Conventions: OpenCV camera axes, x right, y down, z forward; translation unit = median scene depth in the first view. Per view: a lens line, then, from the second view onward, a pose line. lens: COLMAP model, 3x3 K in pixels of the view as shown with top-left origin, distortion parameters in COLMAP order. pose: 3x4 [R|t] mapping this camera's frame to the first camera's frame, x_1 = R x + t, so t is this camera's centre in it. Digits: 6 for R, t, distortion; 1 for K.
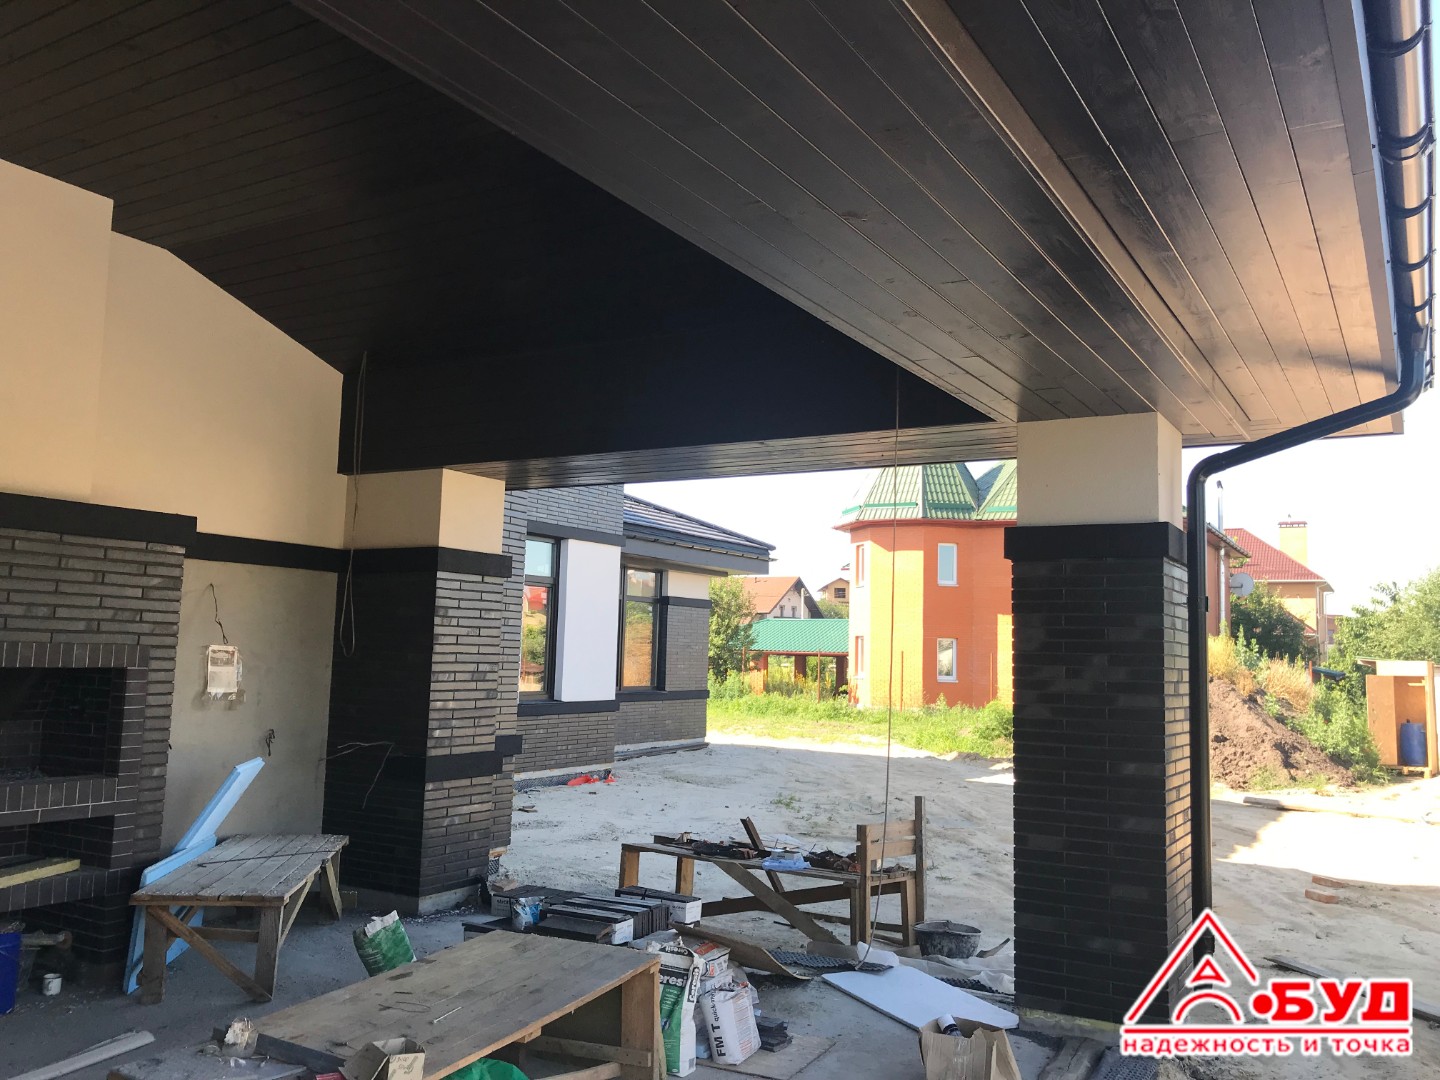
lens RADIAL K [[1171.8, 0, 710.3], [0, 1171.8, 541.8], [0, 0, 1]] dist [0.030156, -0.012372]
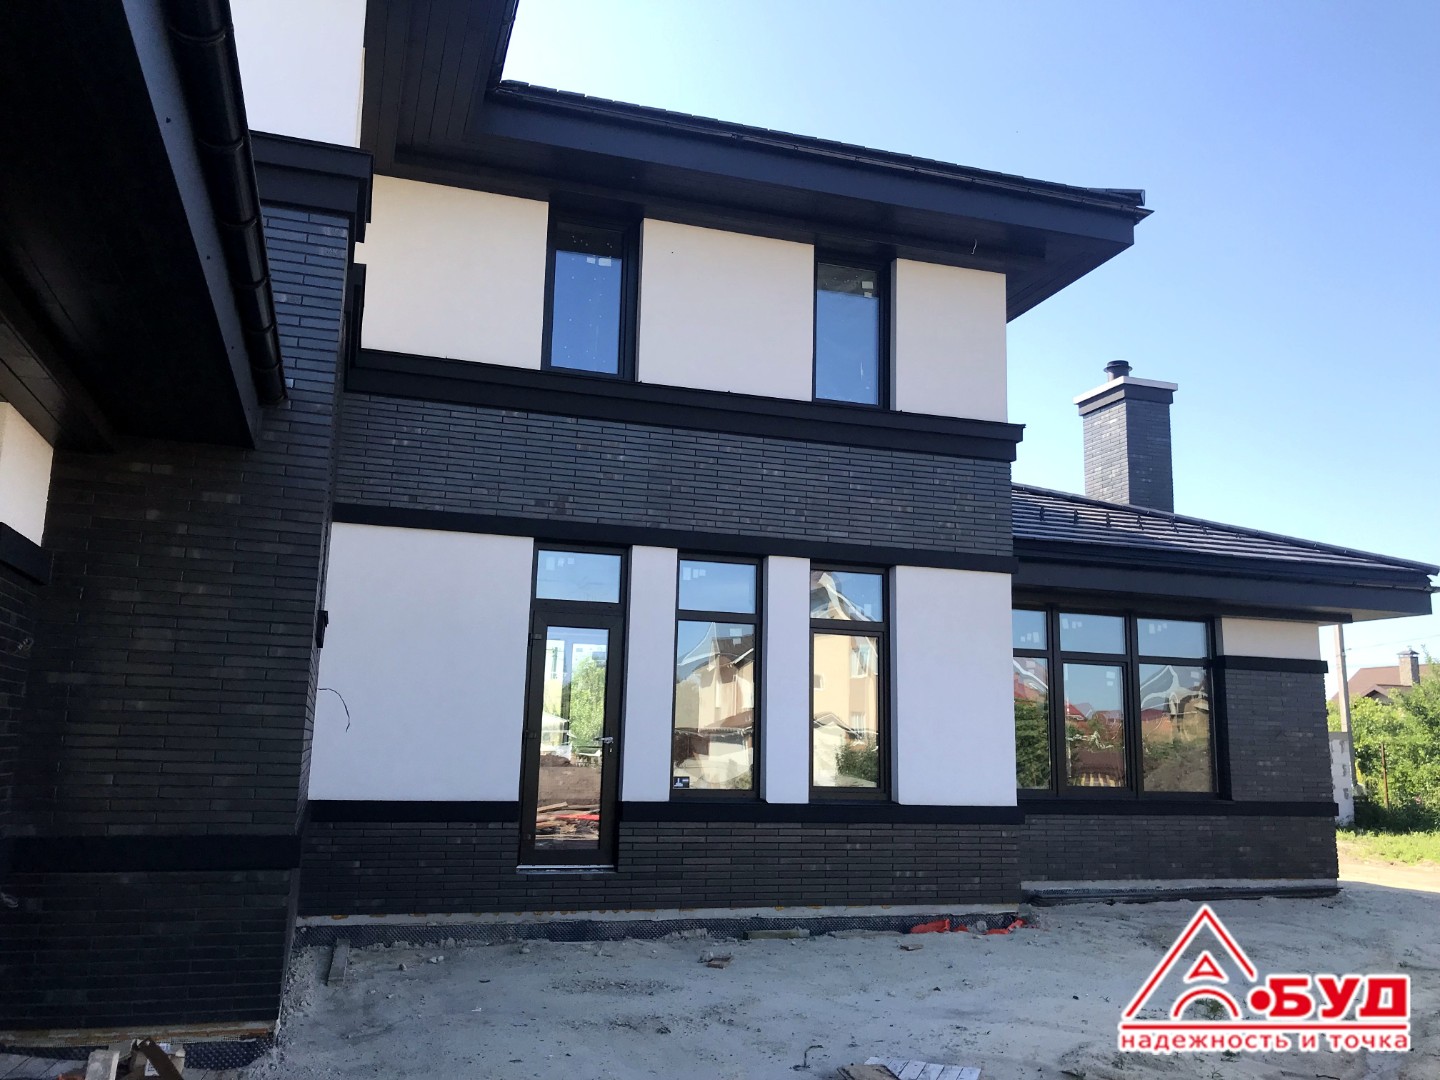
lens RADIAL K [[1171.8, 0, 710.3], [0, 1171.8, 541.8], [0, 0, 1]] dist [0.030156, -0.012372]
pose [[0.751443, -0.099194, -0.652300, 0.233161], [0.046288, 0.994124, -0.097851, 0.043325], [0.658173, 0.043336, 0.751619, 0.382269]]
